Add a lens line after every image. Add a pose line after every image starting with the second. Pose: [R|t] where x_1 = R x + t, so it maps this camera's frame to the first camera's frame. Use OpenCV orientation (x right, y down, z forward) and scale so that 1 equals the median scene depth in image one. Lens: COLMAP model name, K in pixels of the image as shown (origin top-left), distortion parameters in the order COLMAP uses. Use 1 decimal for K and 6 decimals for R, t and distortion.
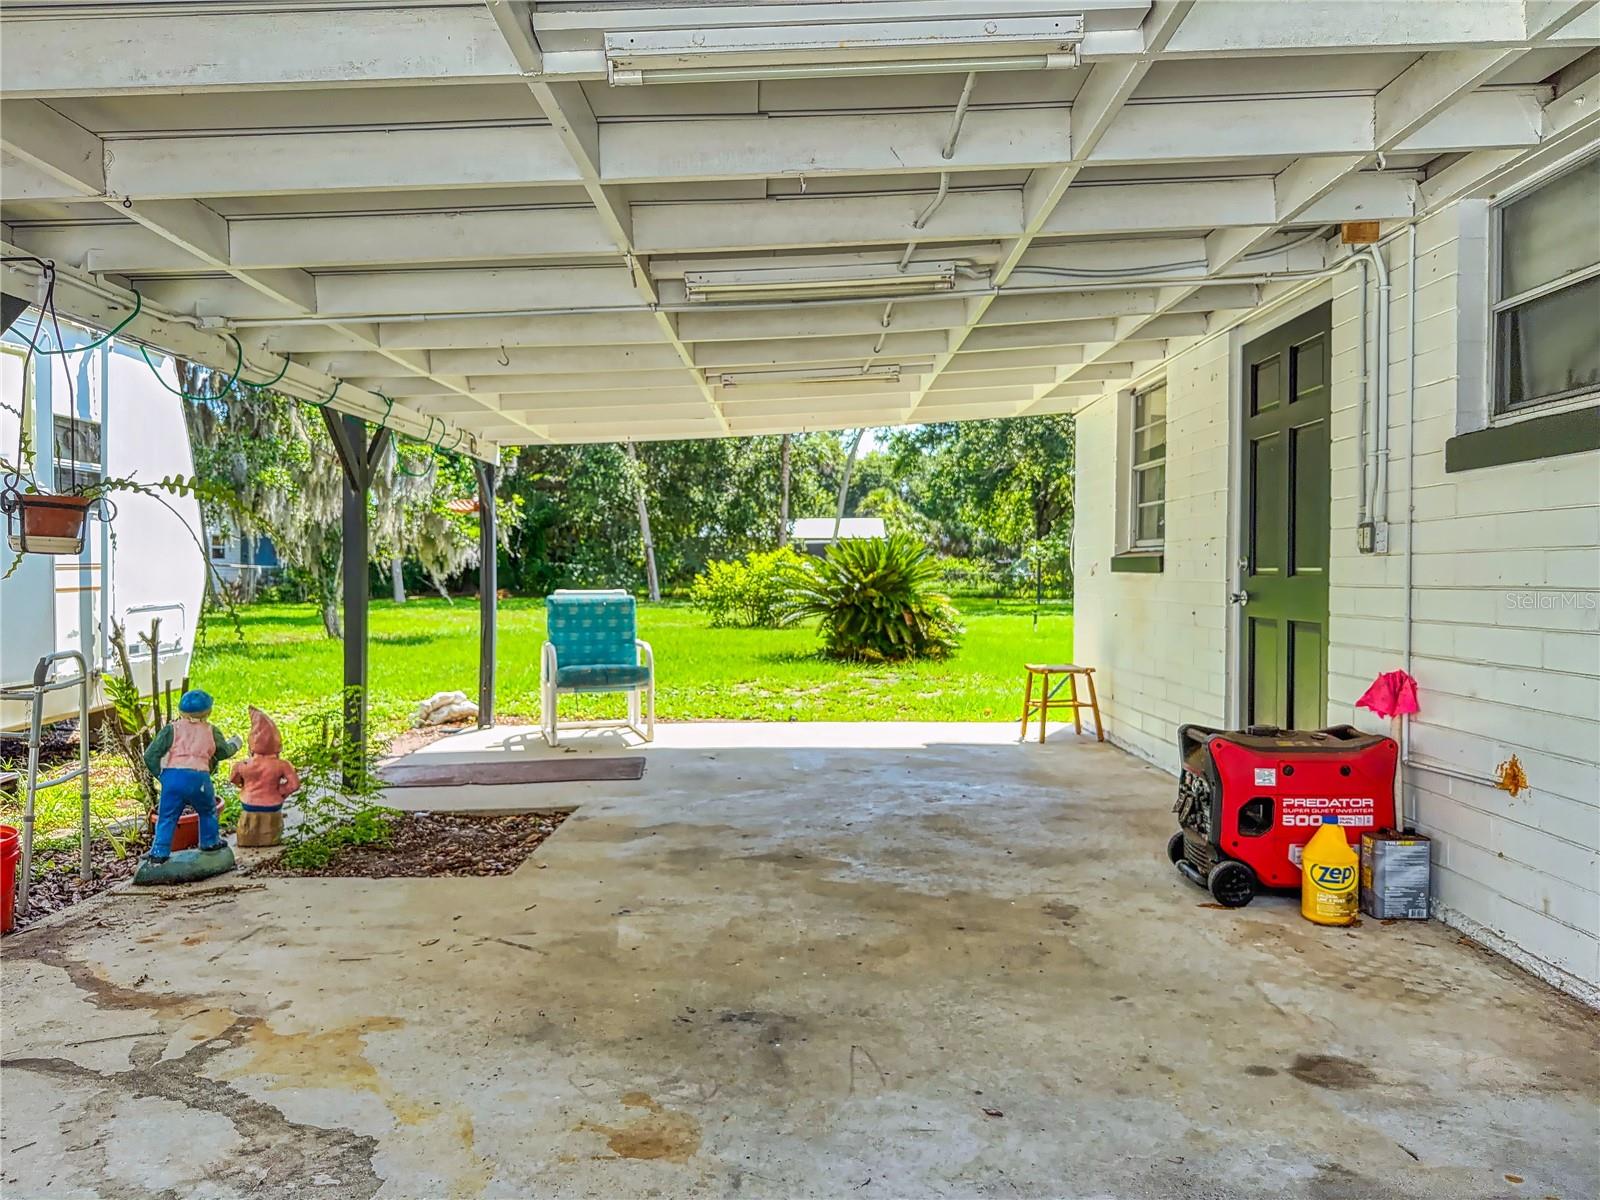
lens RADIAL K [[1104.0, 0, 787.7], [0, 1104.0, 585.0], [0, 0, 1]] dist [0.038822, -0.031314]
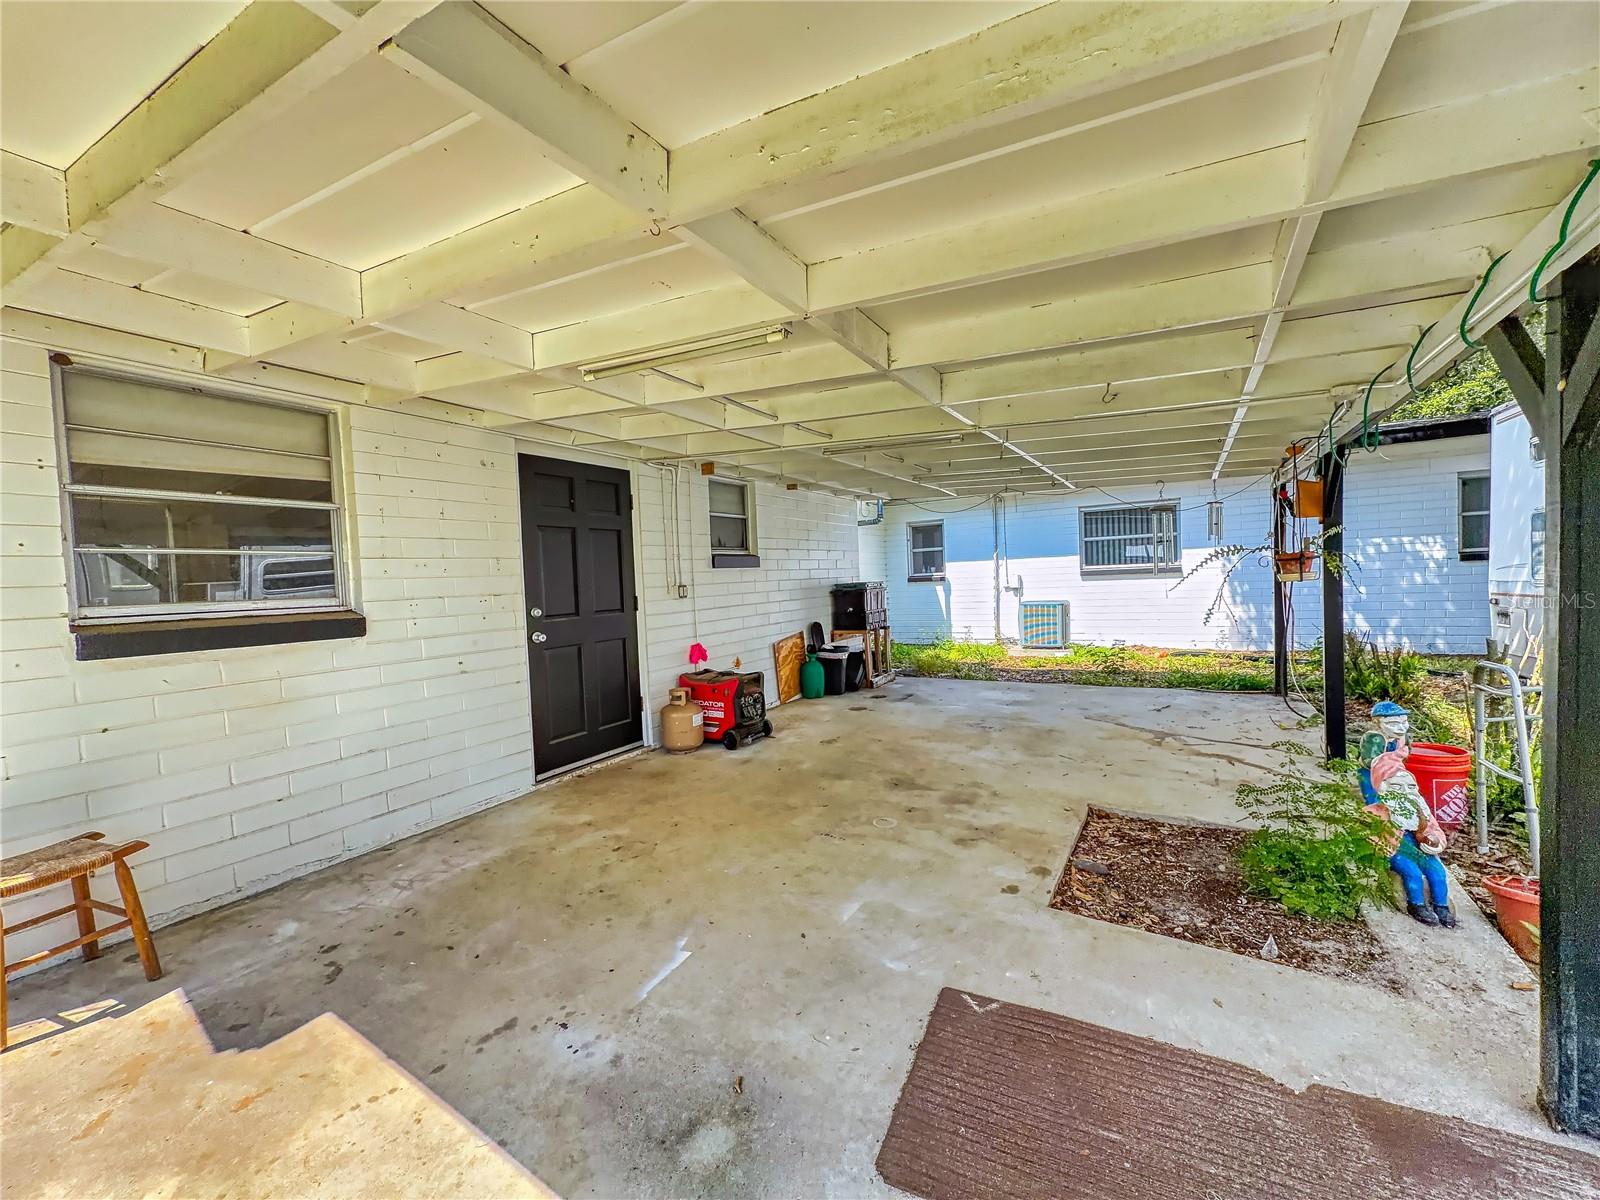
lens RADIAL K [[628.9, 0, 794.6], [0, 628.9, 597.9], [0, 0, 1]] dist [-0.004204, -0.001403]
pose [[-0.858315, 0.014275, 0.512925, -0.390484], [0.043238, 0.998070, 0.044578, -0.083602], [-0.511299, 0.060440, -0.857275, 2.165812]]
